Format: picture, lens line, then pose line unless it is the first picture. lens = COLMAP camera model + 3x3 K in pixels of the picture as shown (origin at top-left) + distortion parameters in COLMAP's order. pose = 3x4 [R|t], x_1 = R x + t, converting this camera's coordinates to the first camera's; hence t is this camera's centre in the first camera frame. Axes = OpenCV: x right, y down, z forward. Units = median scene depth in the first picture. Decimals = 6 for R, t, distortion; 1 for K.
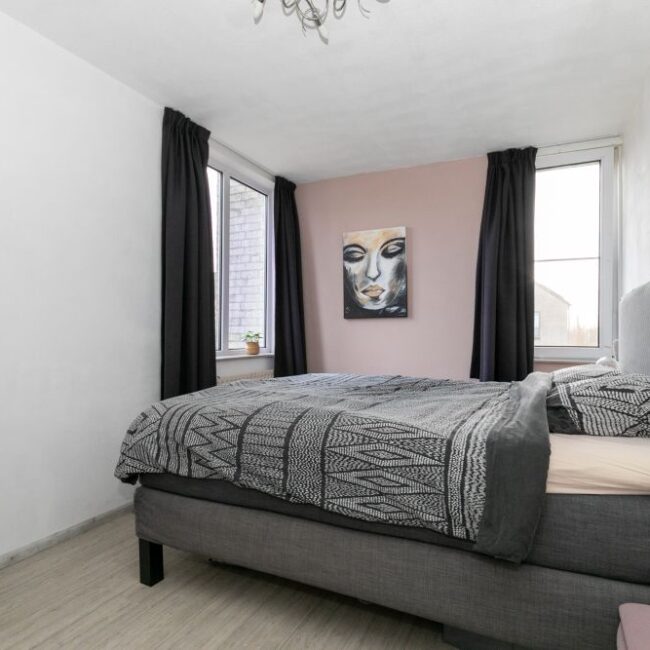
lens RADIAL K [[458.5, 0, 325.0], [0, 458.5, 325.0], [0, 0, 1]] dist [0.008278, -0.002939]
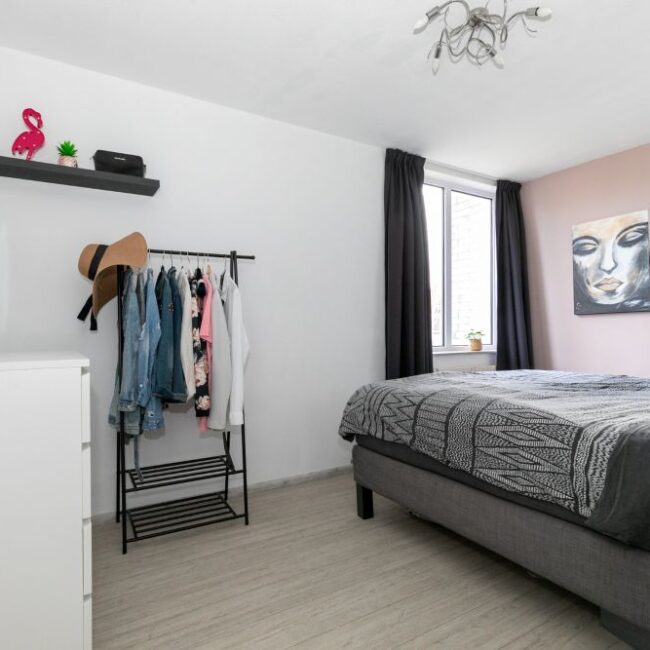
lens RADIAL K [[458.5, 0, 325.0], [0, 458.5, 325.0], [0, 0, 1]] dist [0.008278, -0.002939]
pose [[0.832556, -0.015938, -0.553711, 0.290174], [0.017905, 0.999838, -0.001859, -0.001086], [0.553651, -0.008366, 0.832707, -0.184741]]
